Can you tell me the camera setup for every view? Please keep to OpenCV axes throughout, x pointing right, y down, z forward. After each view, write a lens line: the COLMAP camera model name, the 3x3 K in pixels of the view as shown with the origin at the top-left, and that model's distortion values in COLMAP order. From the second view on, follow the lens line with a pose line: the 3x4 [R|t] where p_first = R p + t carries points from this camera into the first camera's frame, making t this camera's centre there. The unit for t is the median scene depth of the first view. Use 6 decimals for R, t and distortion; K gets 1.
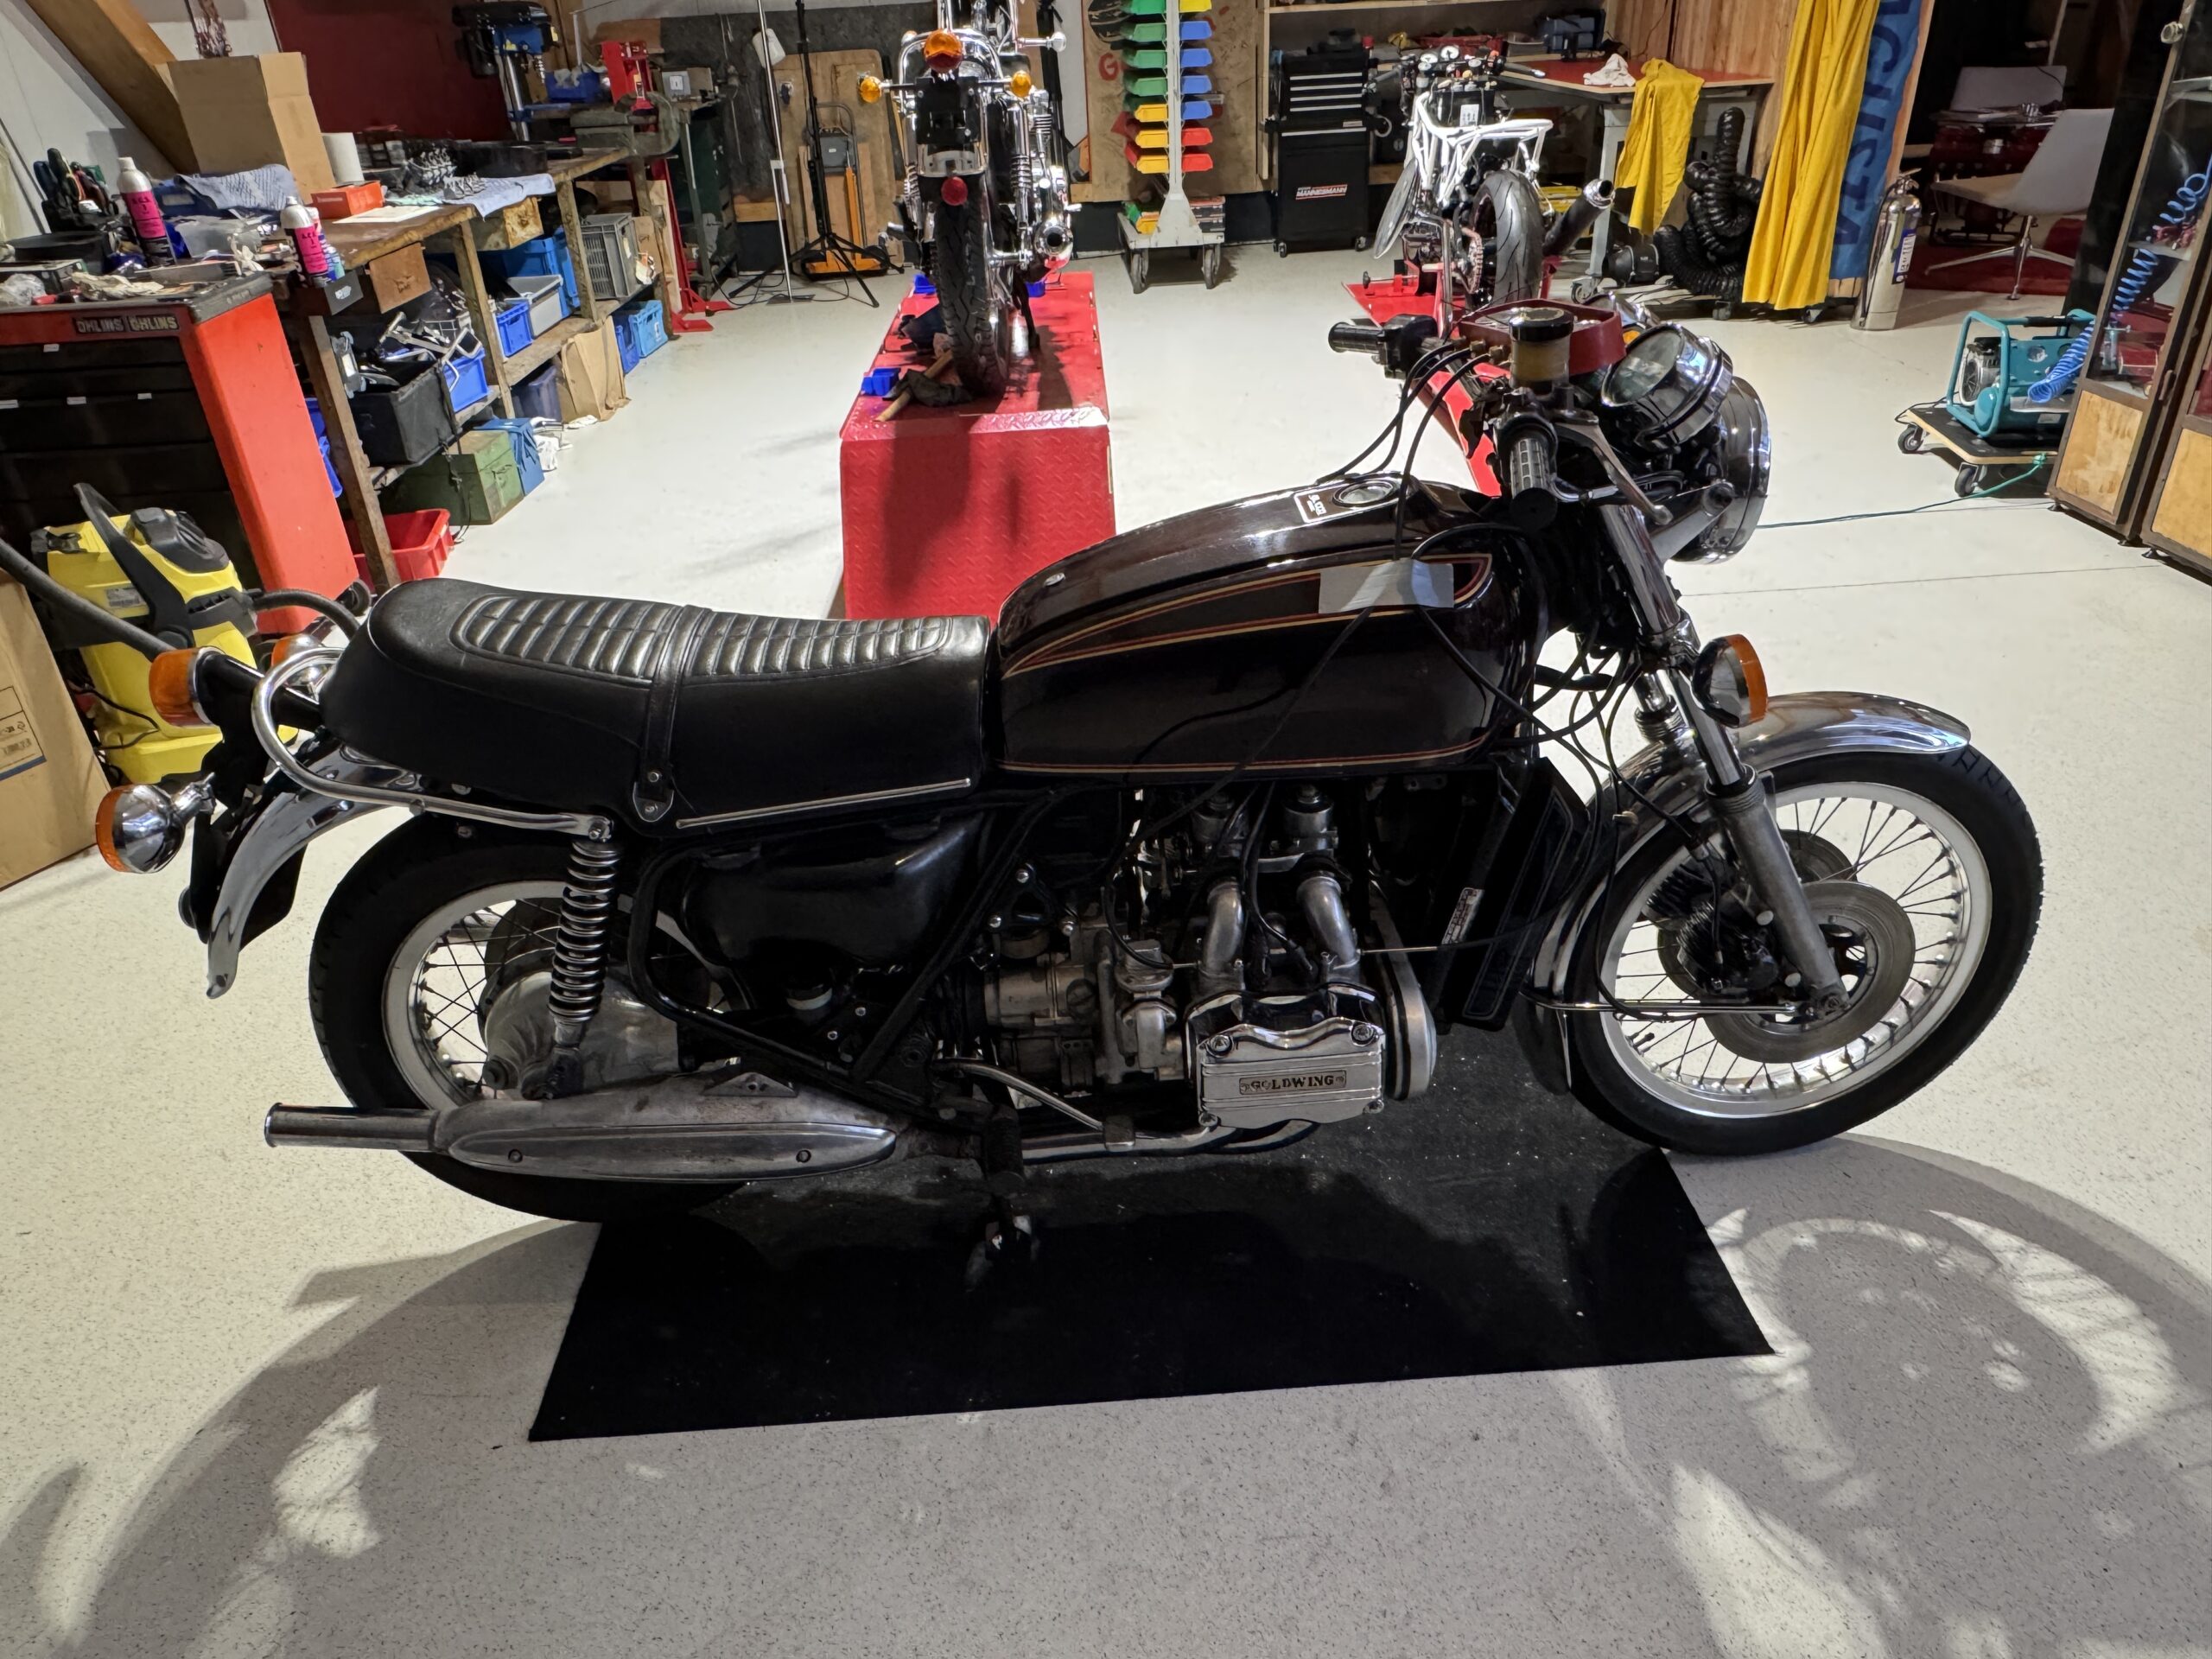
lens RADIAL K [[1470.9, 0, 1099.4], [0, 1470.9, 833.4], [0, 0, 1]] dist [-0.018385, 0.014359]
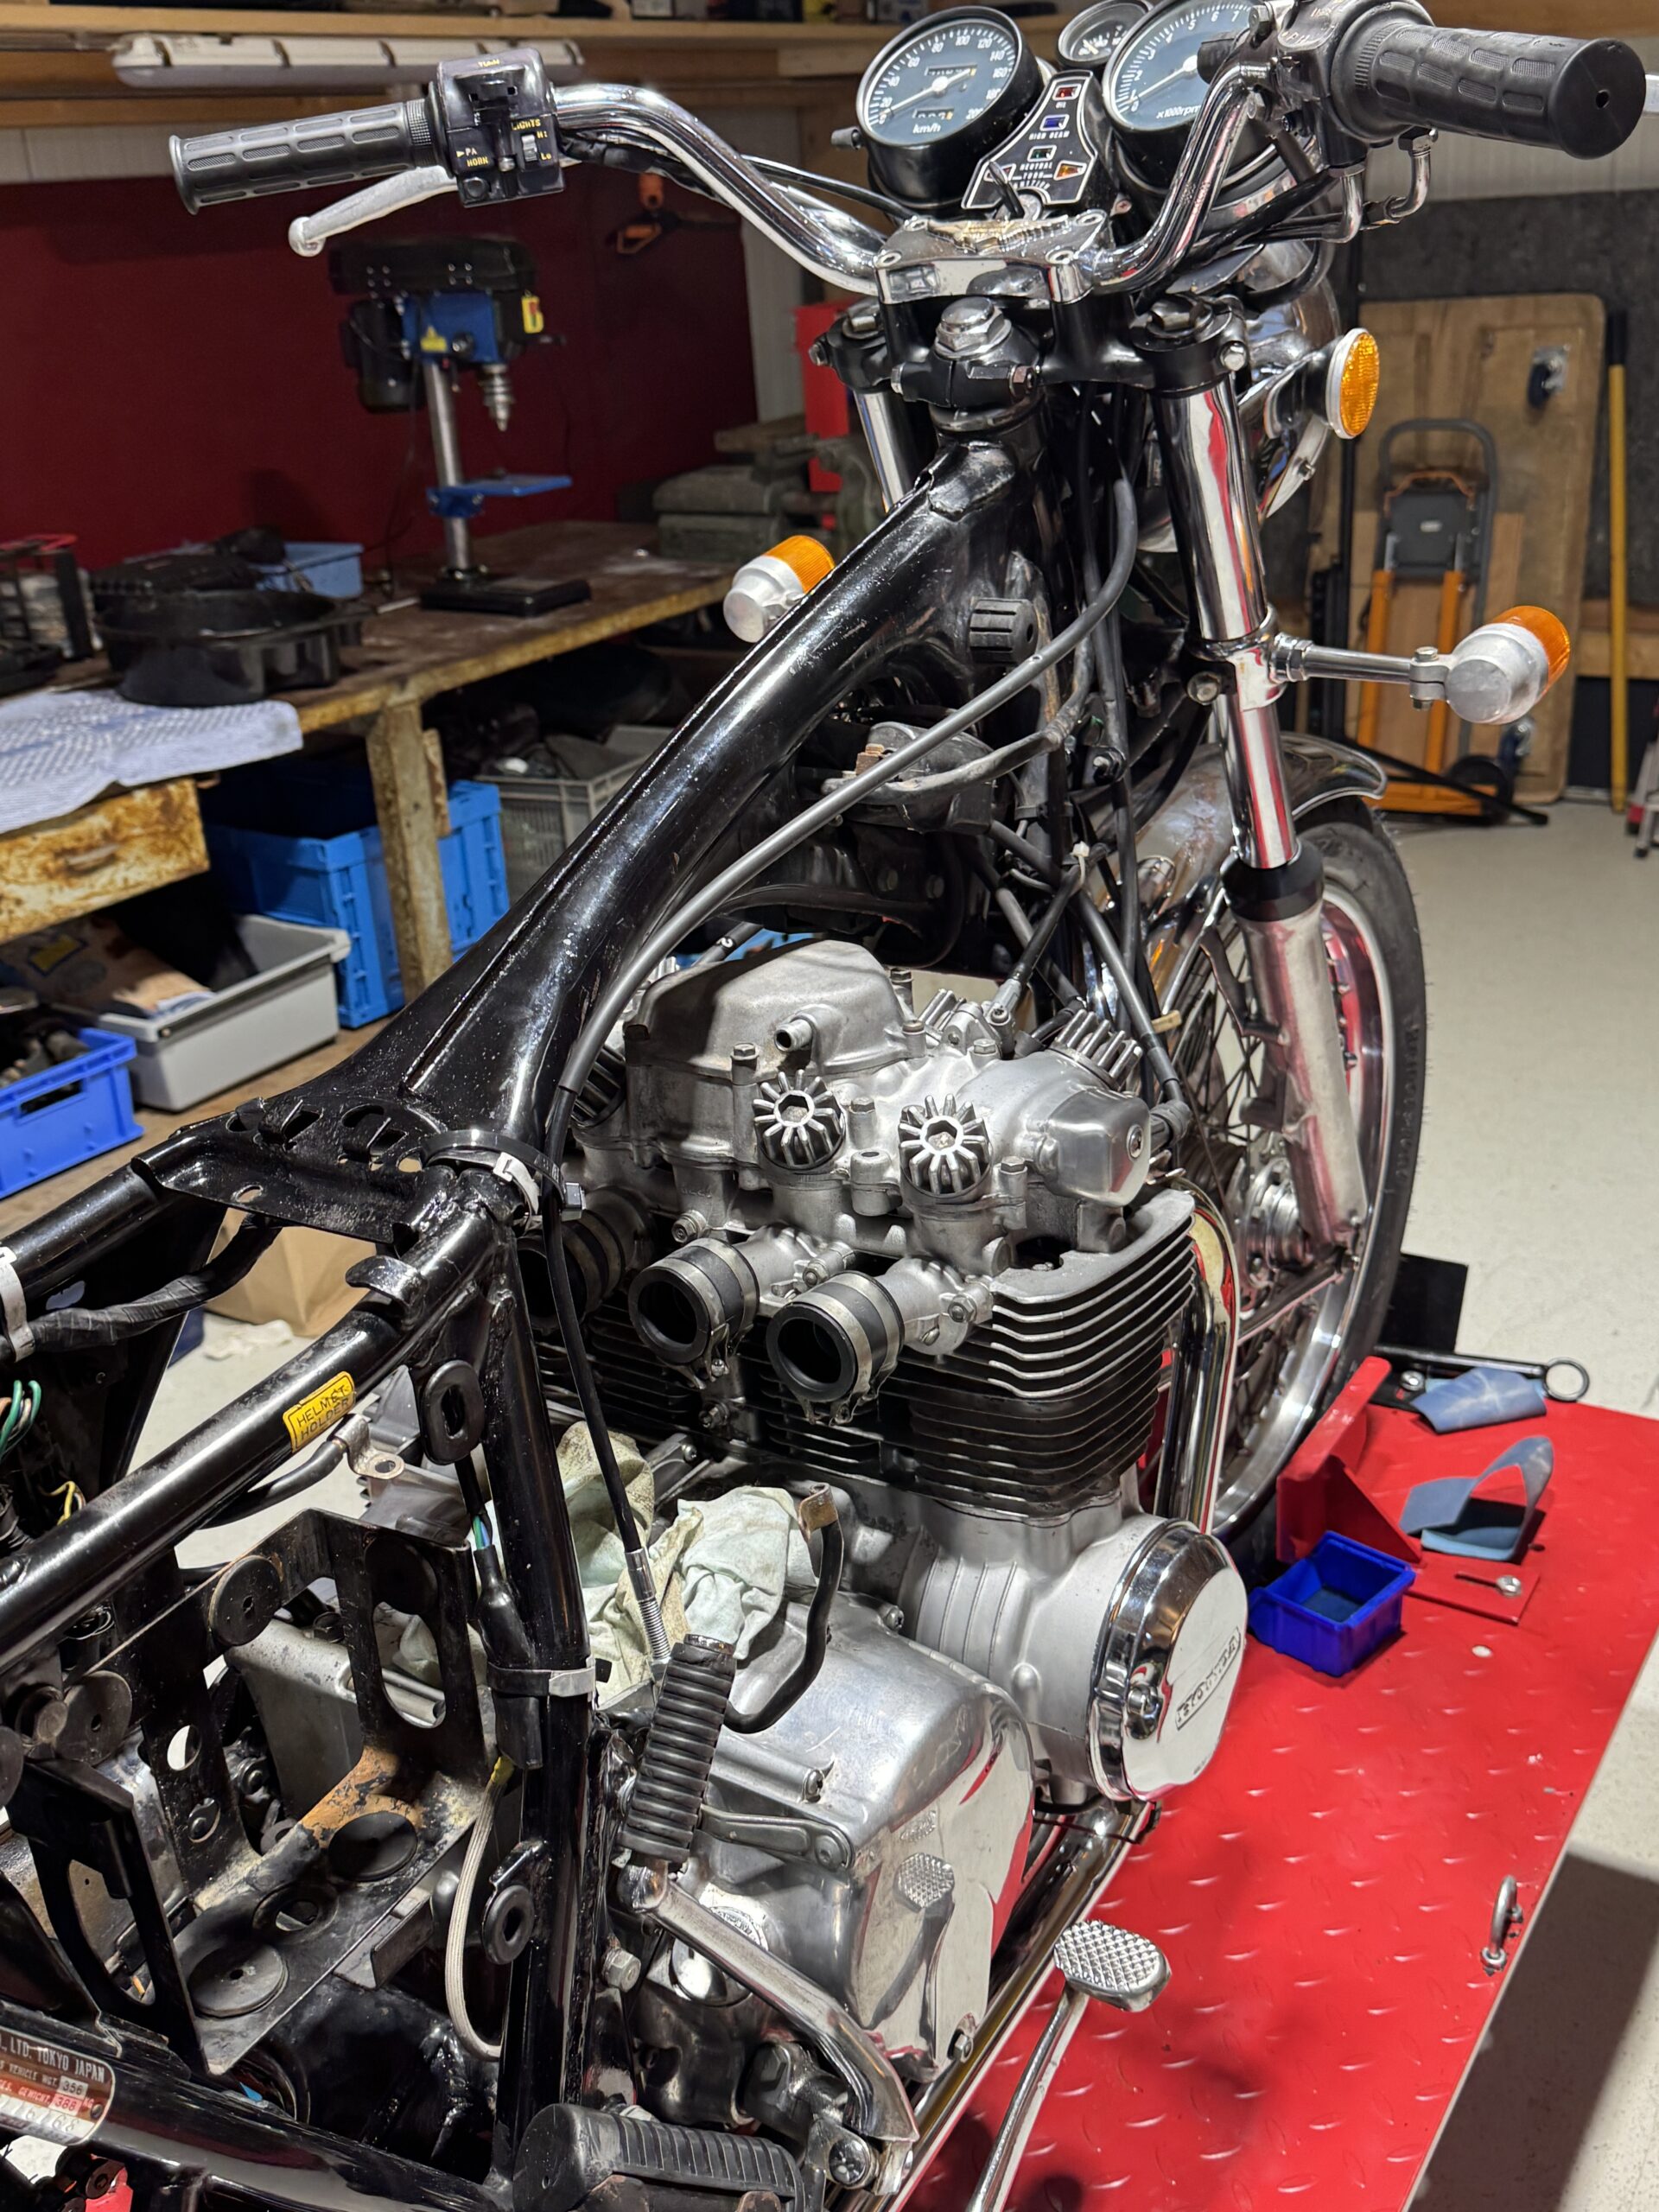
lens RADIAL K [[2118.6, 0, 825.1], [0, 2118.6, 1102.5], [0, 0, 1]] dist [0.014930, 0.000000]
pose [[0.827633, 0.209647, -0.520646, 0.030804], [-0.254100, 0.967069, -0.014518, -0.334300], [0.500457, 0.144312, 0.853649, 0.552516]]
